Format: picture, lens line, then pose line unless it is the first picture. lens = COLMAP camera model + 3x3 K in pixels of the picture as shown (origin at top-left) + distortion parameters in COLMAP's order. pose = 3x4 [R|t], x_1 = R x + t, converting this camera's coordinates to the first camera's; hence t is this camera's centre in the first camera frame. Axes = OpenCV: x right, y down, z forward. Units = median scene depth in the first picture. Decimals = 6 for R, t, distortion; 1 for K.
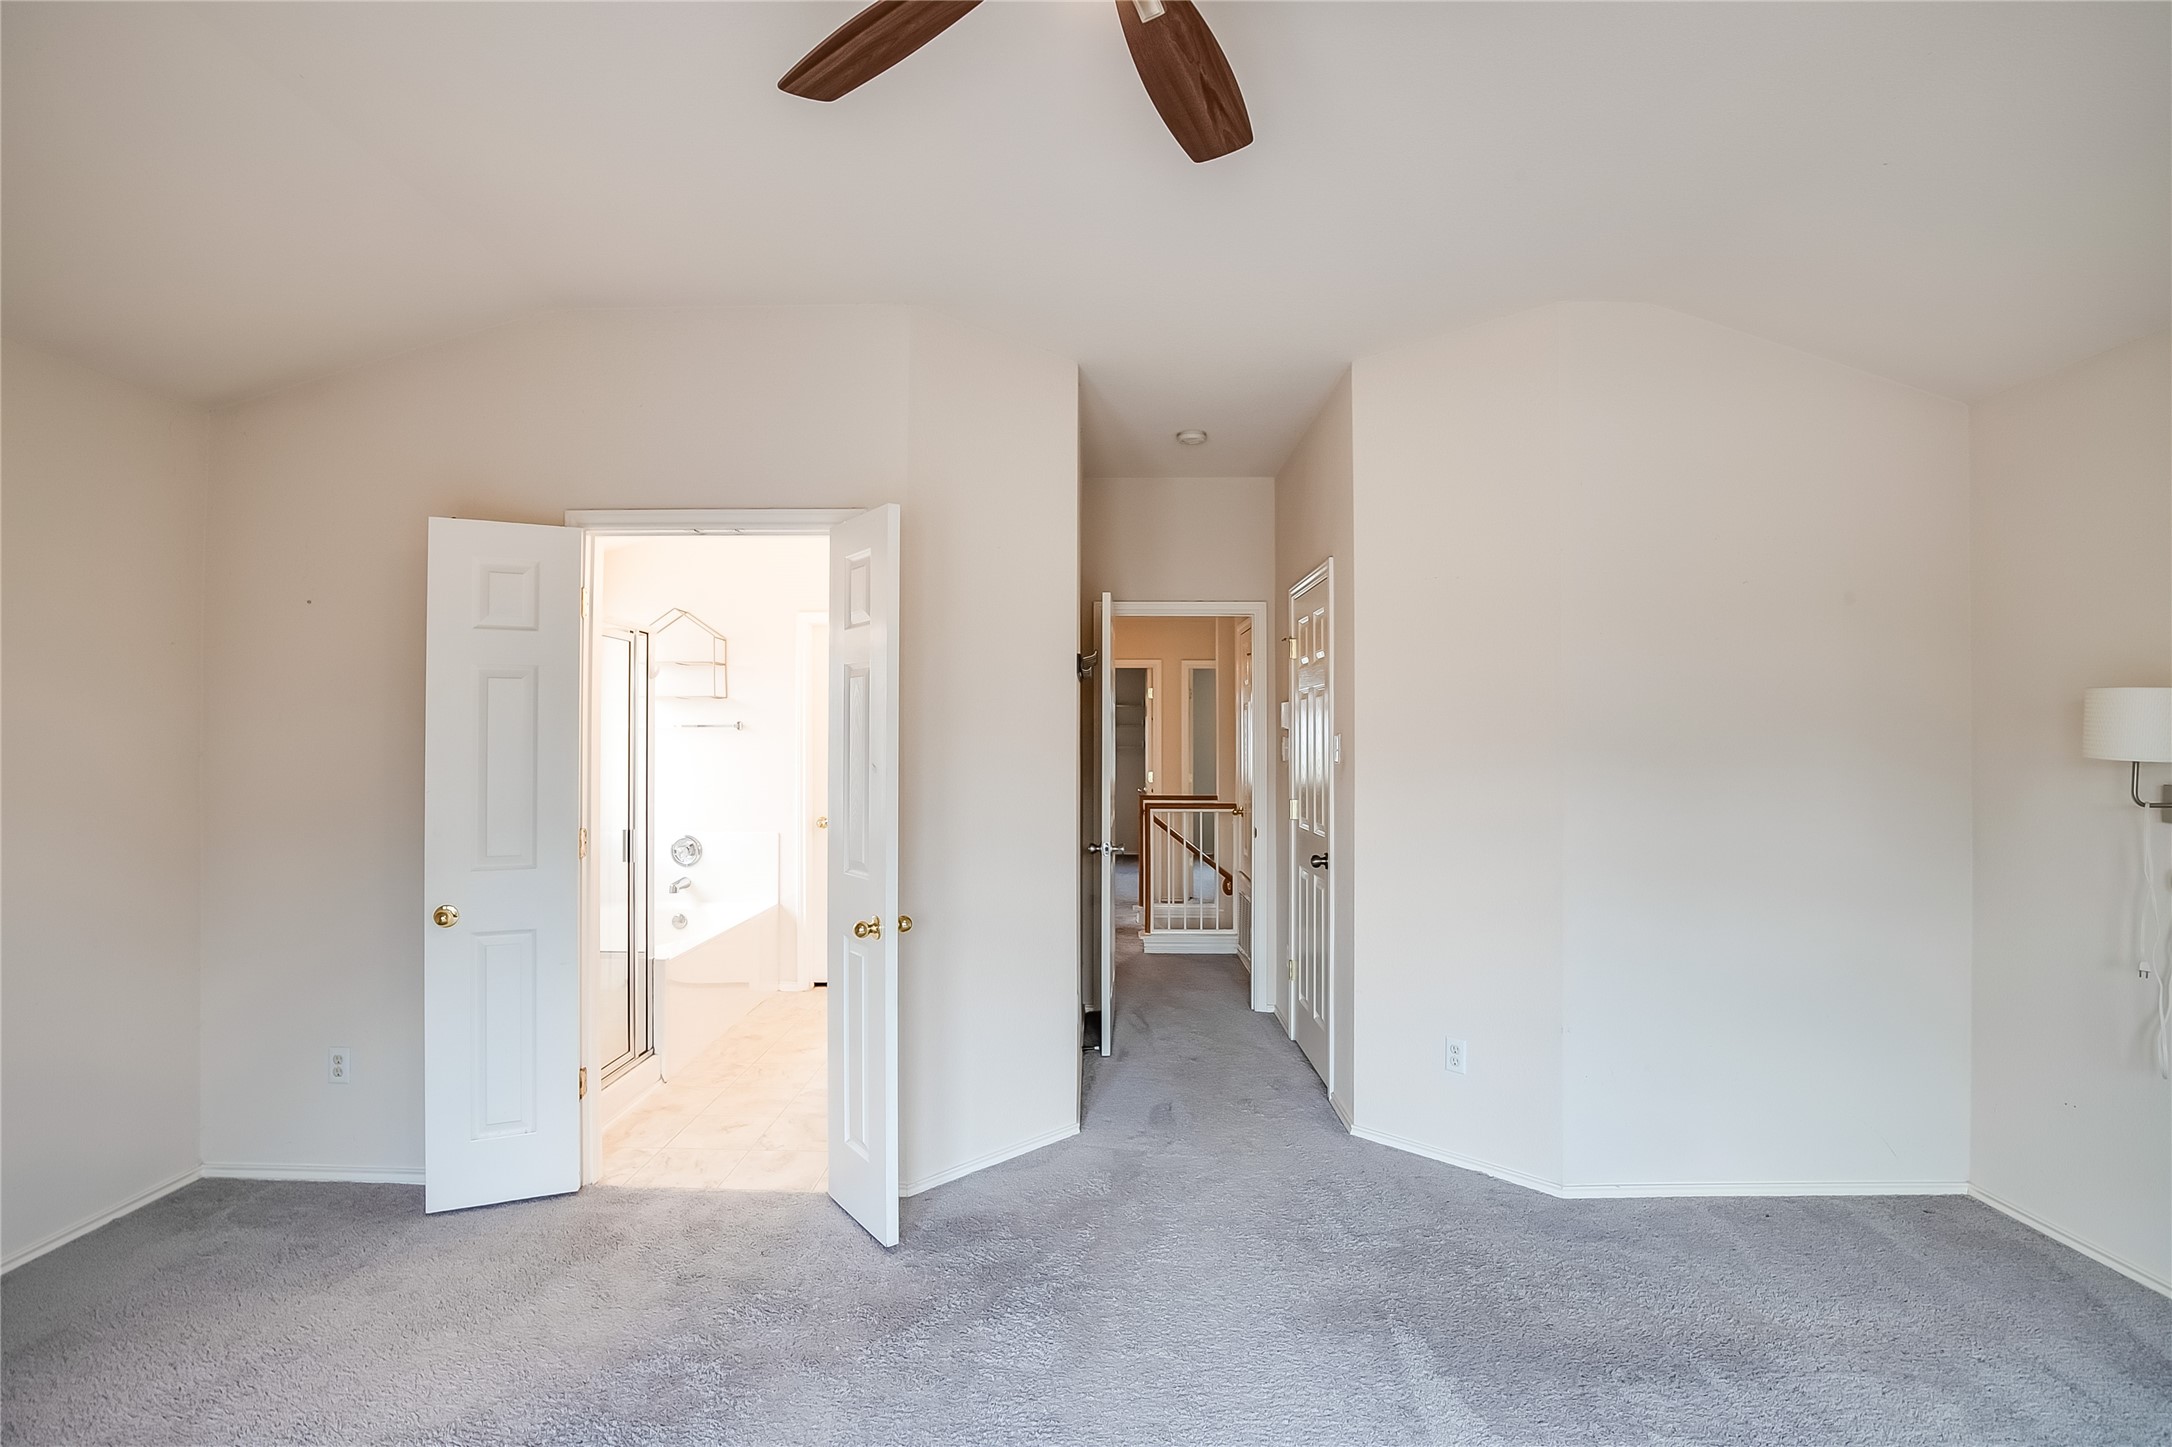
lens RADIAL K [[1034.8, 0, 1090.8], [0, 1034.8, 732.6], [0, 0, 1]] dist [-0.000107, -0.000007]
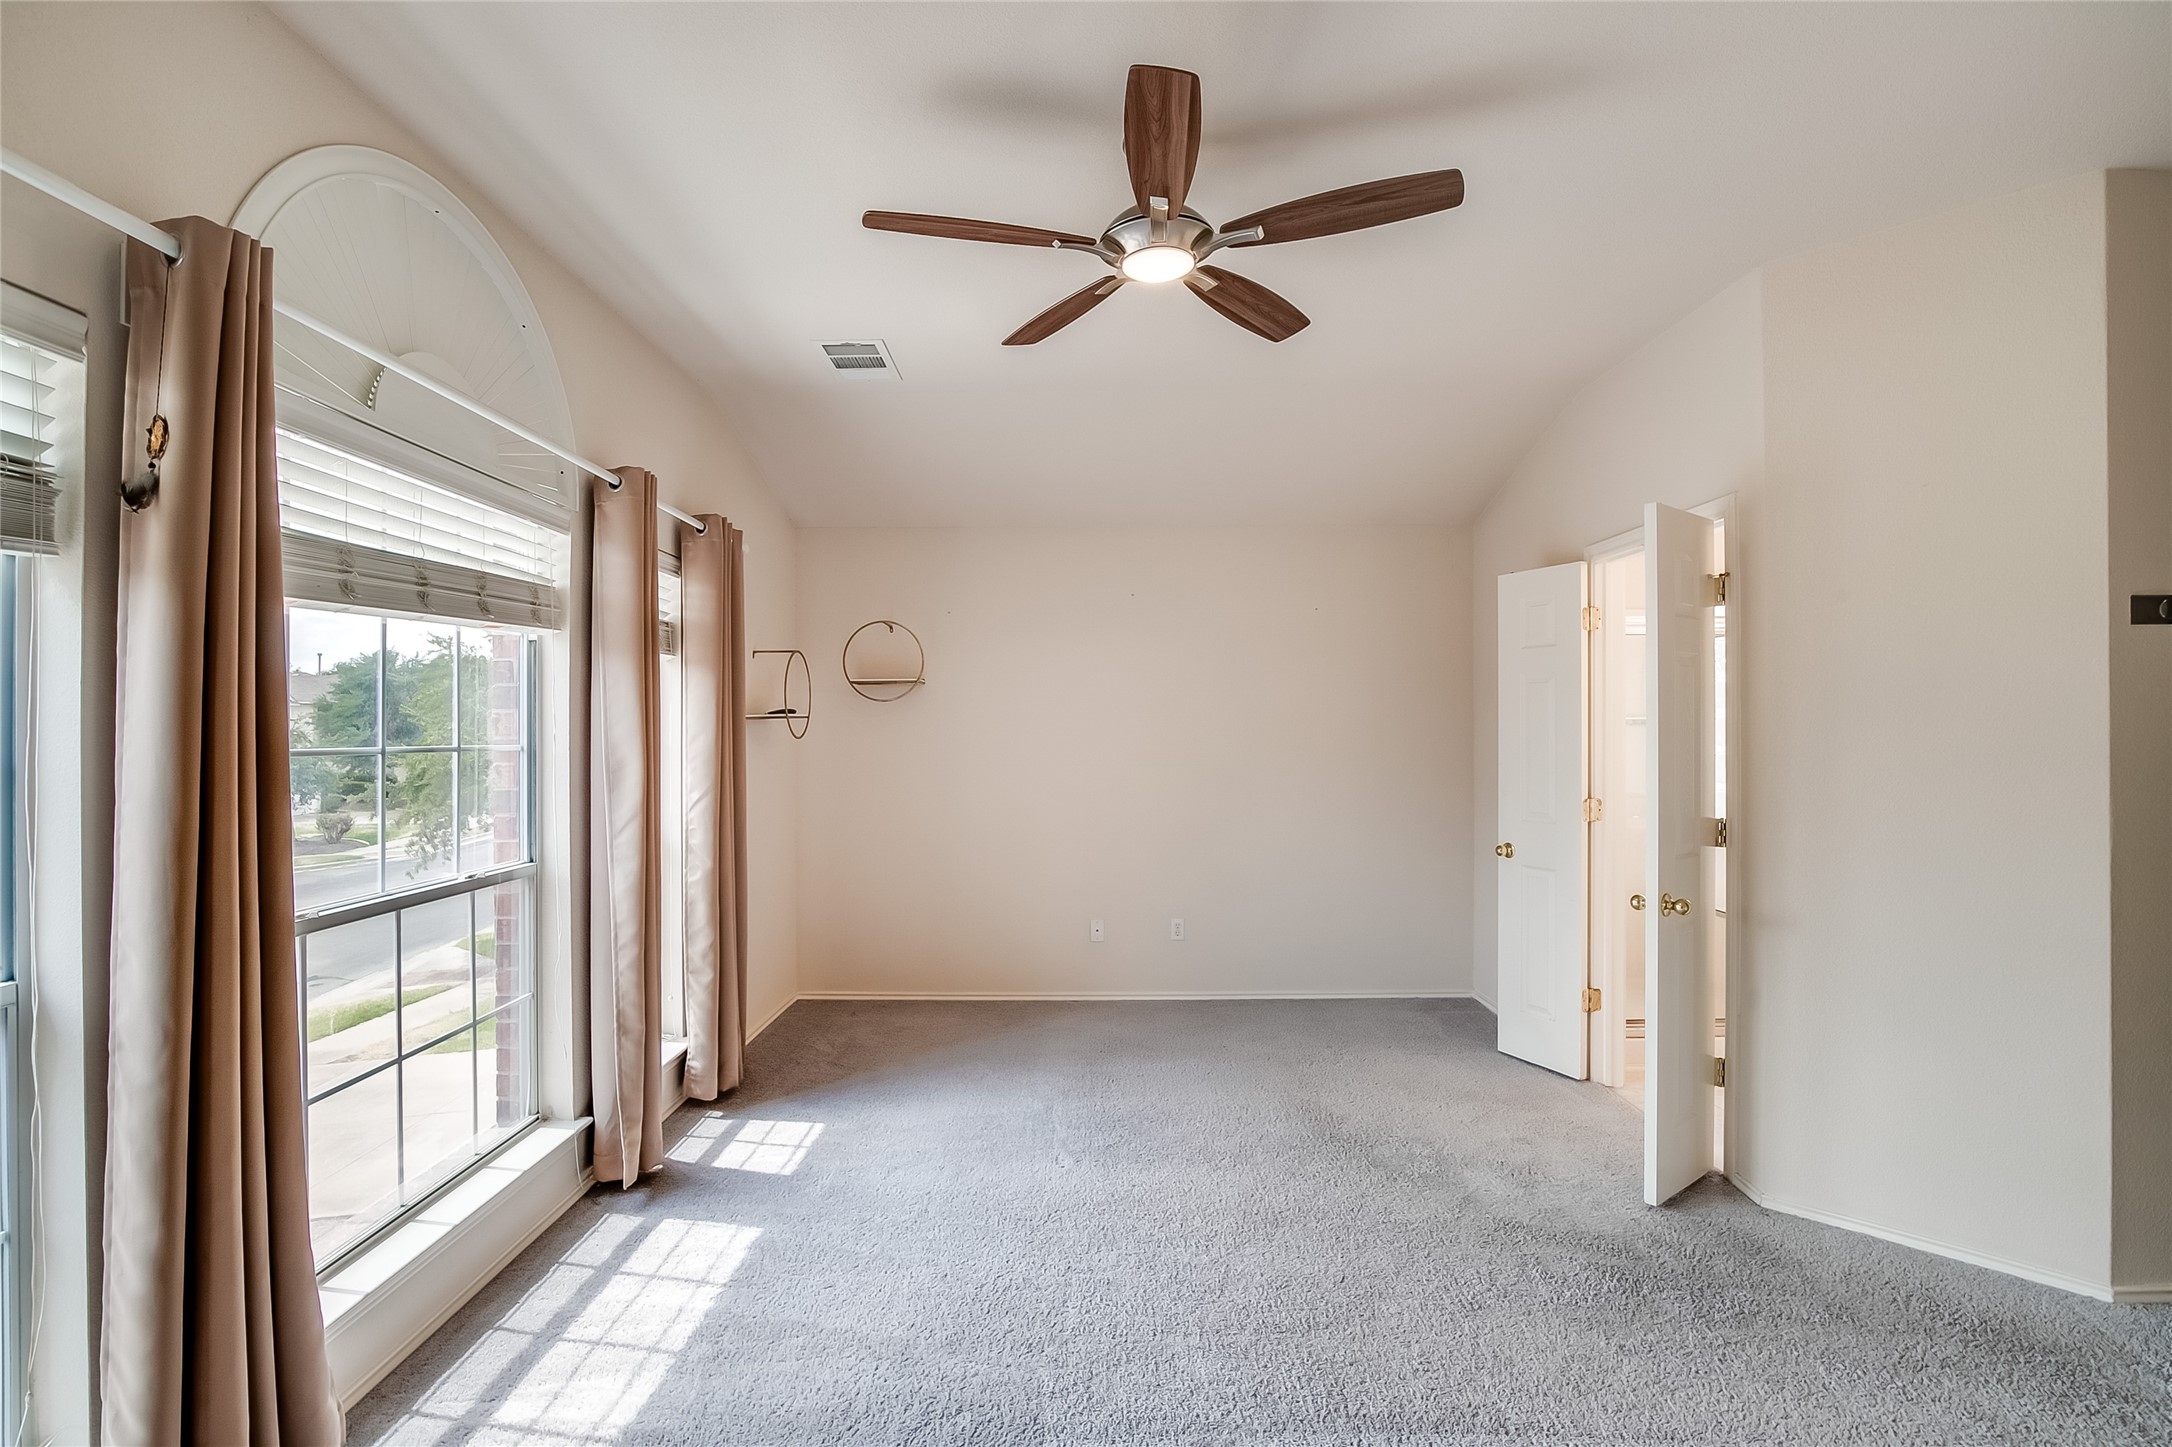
lens RADIAL K [[1034.8, 0, 1090.8], [0, 1034.8, 732.6], [0, 0, 1]] dist [-0.000107, -0.000007]
pose [[0.009004, 0.003133, -0.999955, 0.872383], [0.012511, 0.999916, 0.003245, -0.000210], [0.999881, -0.012539, 0.008965, 0.427461]]
